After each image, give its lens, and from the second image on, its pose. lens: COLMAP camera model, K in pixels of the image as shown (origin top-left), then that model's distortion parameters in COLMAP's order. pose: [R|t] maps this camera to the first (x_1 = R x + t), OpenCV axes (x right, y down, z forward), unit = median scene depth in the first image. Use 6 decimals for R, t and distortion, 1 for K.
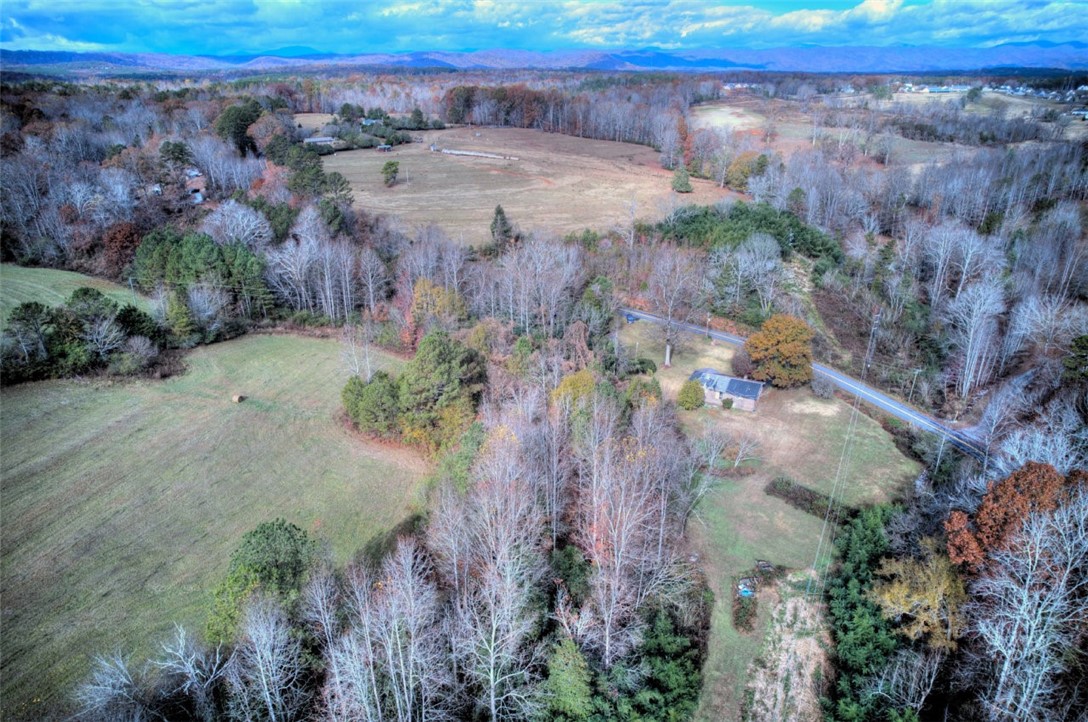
lens RADIAL K [[706.2, 0, 546.7], [0, 706.2, 364.2], [0, 0, 1]] dist [-0.074429, 0.068682]
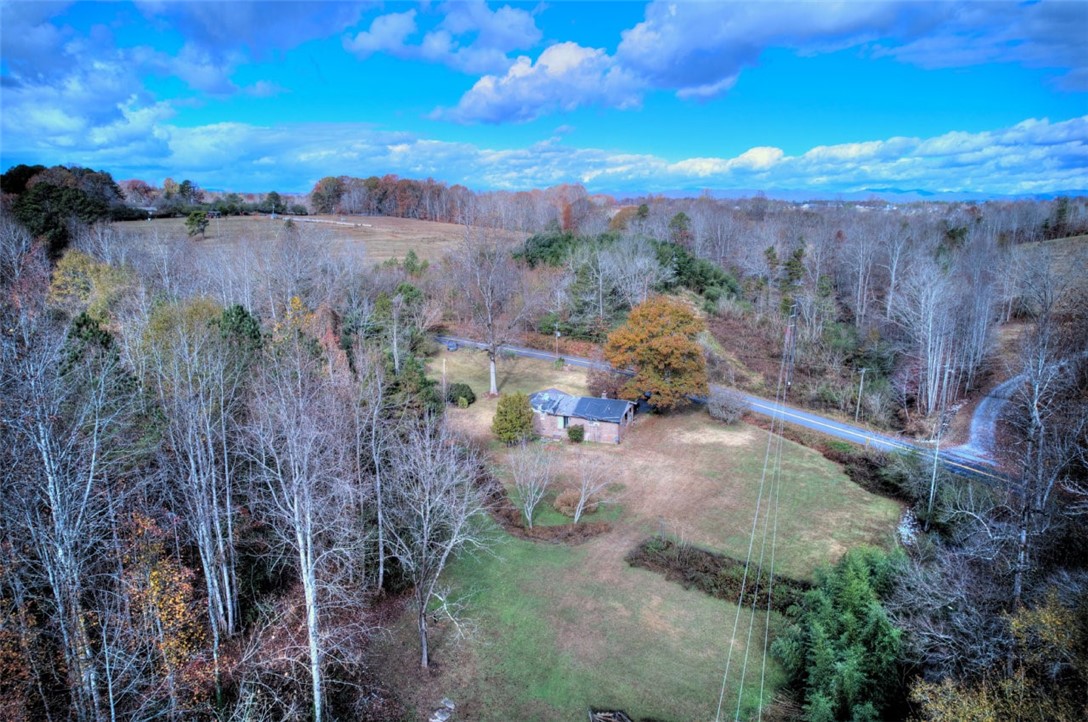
lens RADIAL K [[706.2, 0, 541.6], [0, 706.2, 360.5], [0, 0, 1]] dist [-0.074429, 0.068682]
pose [[0.993160, -0.025633, 0.113913, 0.157547], [0.046624, 0.981513, -0.185630, 0.105079], [-0.107048, 0.189671, 0.975995, 0.386327]]
